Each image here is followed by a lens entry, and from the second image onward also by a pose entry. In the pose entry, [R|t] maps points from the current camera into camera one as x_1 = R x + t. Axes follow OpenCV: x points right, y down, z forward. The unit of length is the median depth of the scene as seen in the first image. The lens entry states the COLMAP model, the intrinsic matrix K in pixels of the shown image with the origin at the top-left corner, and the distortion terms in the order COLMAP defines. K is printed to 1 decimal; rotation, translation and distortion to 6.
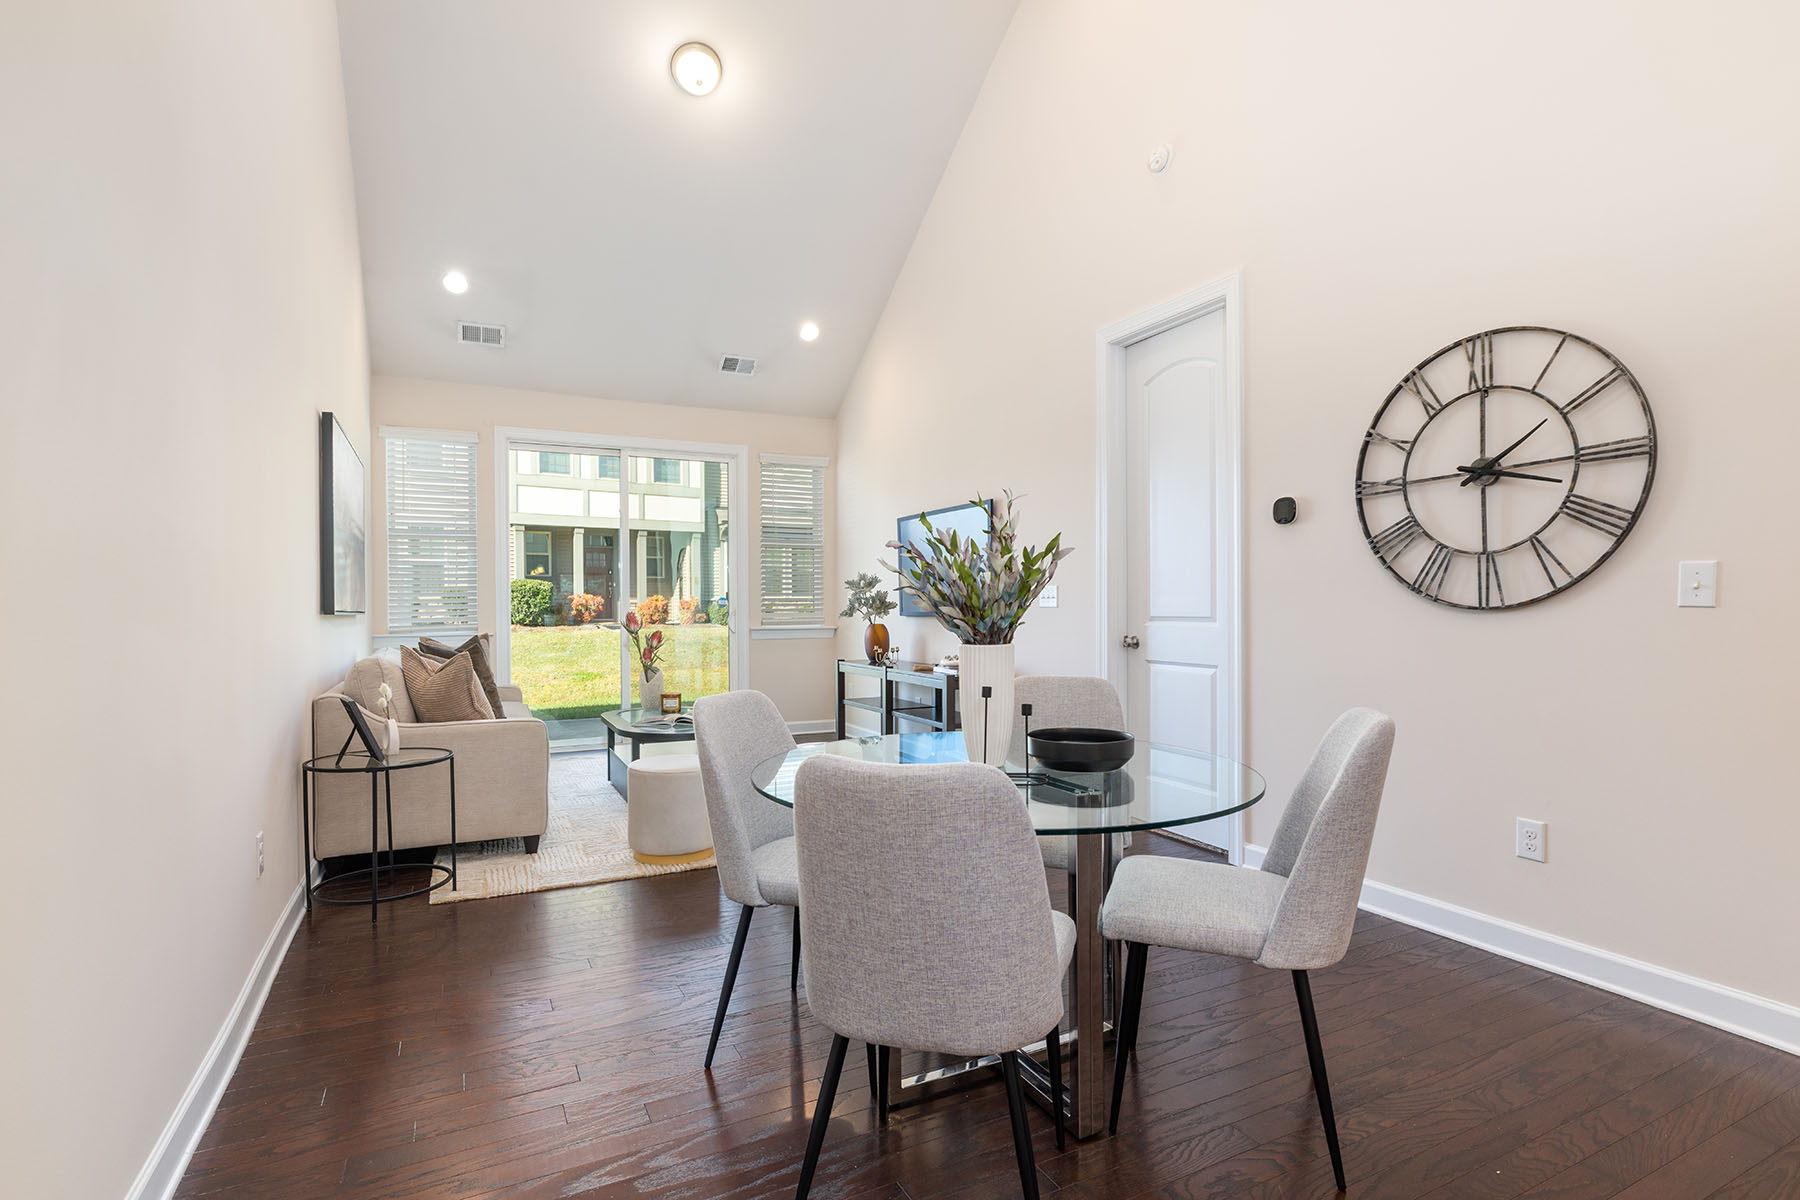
lens RADIAL K [[873.5, 0, 900.8], [0, 873.5, 612.0], [0, 0, 1]] dist [0.001600, 0.000143]
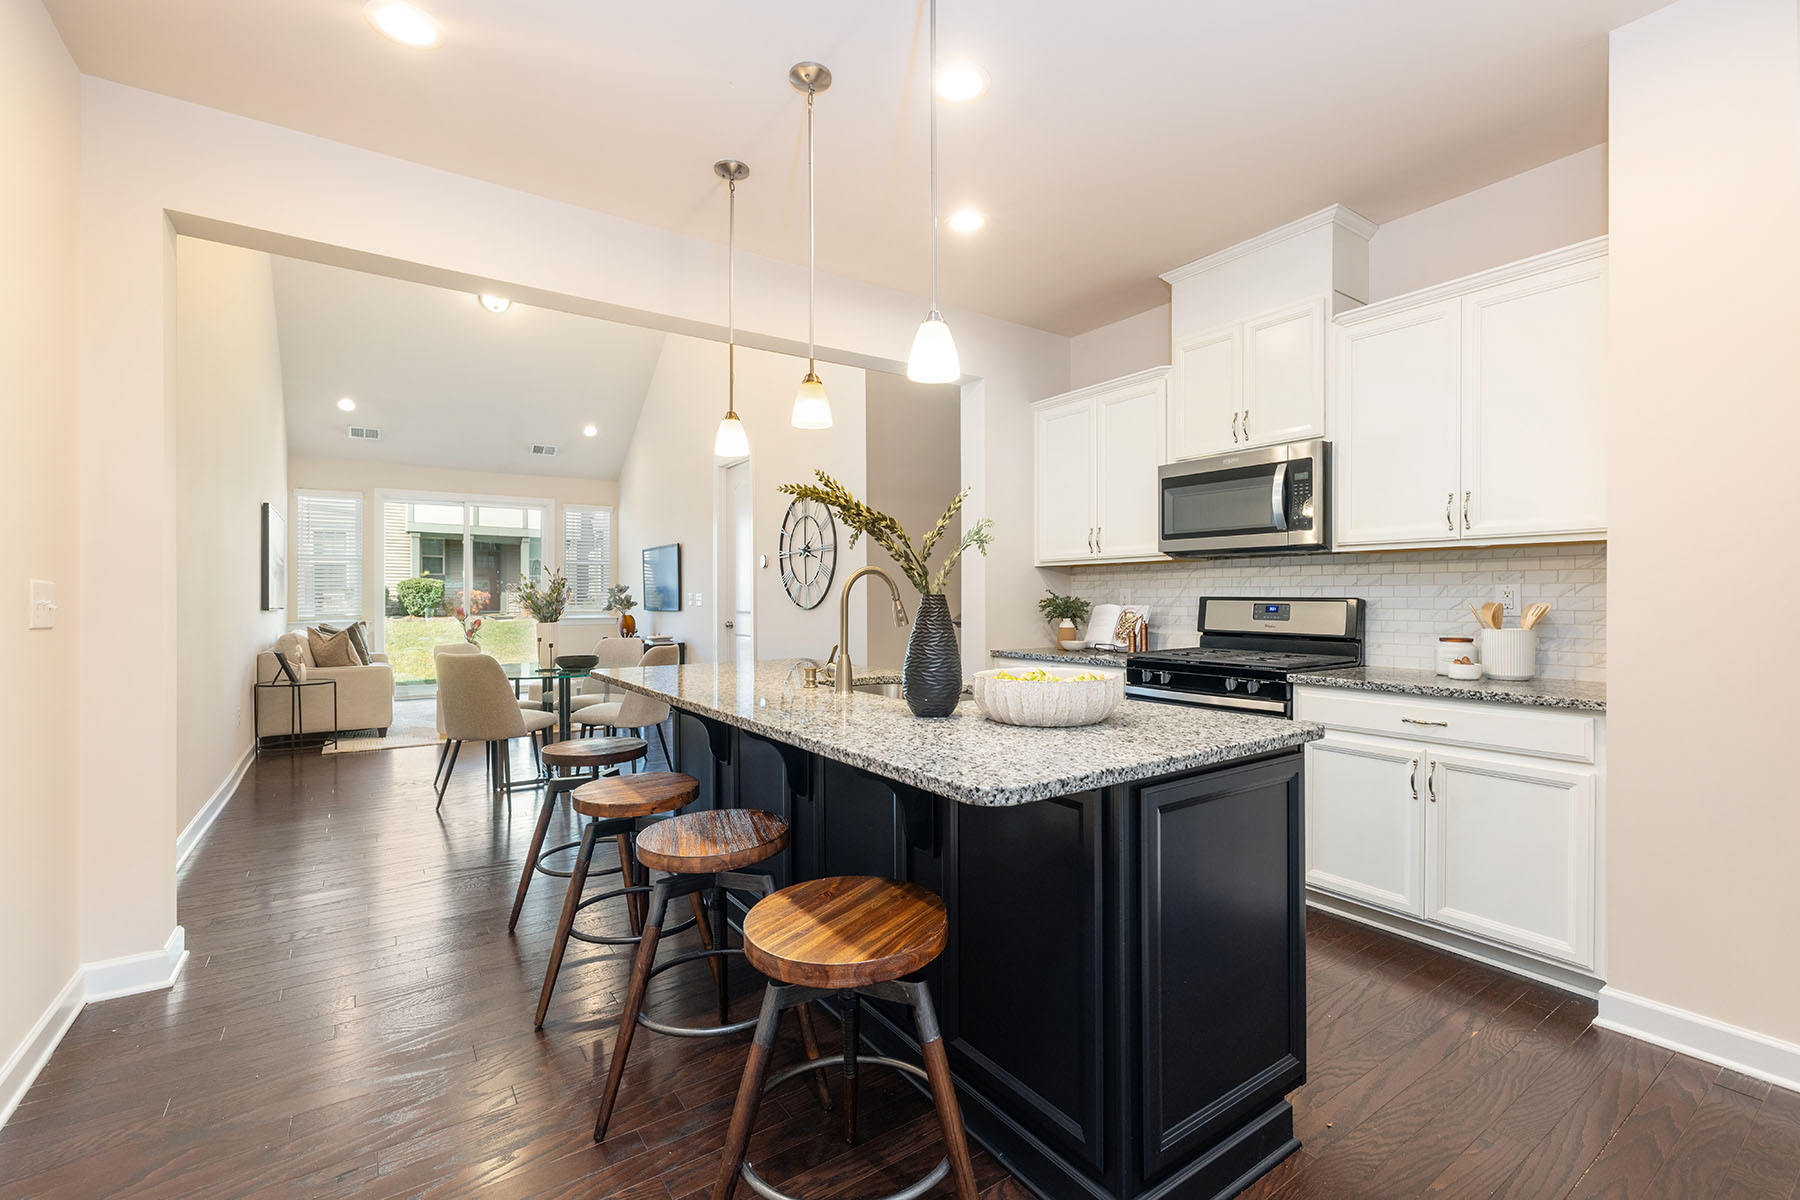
lens RADIAL K [[781.9, 0, 901.9], [0, 781.9, 597.9], [0, 0, 1]] dist [0.002090, 0.000074]
pose [[0.991480, 0.003135, 0.130219, 0.322005], [-0.002080, 0.999964, -0.008235, -0.008196], [-0.130240, 0.007894, 0.991451, -0.565992]]
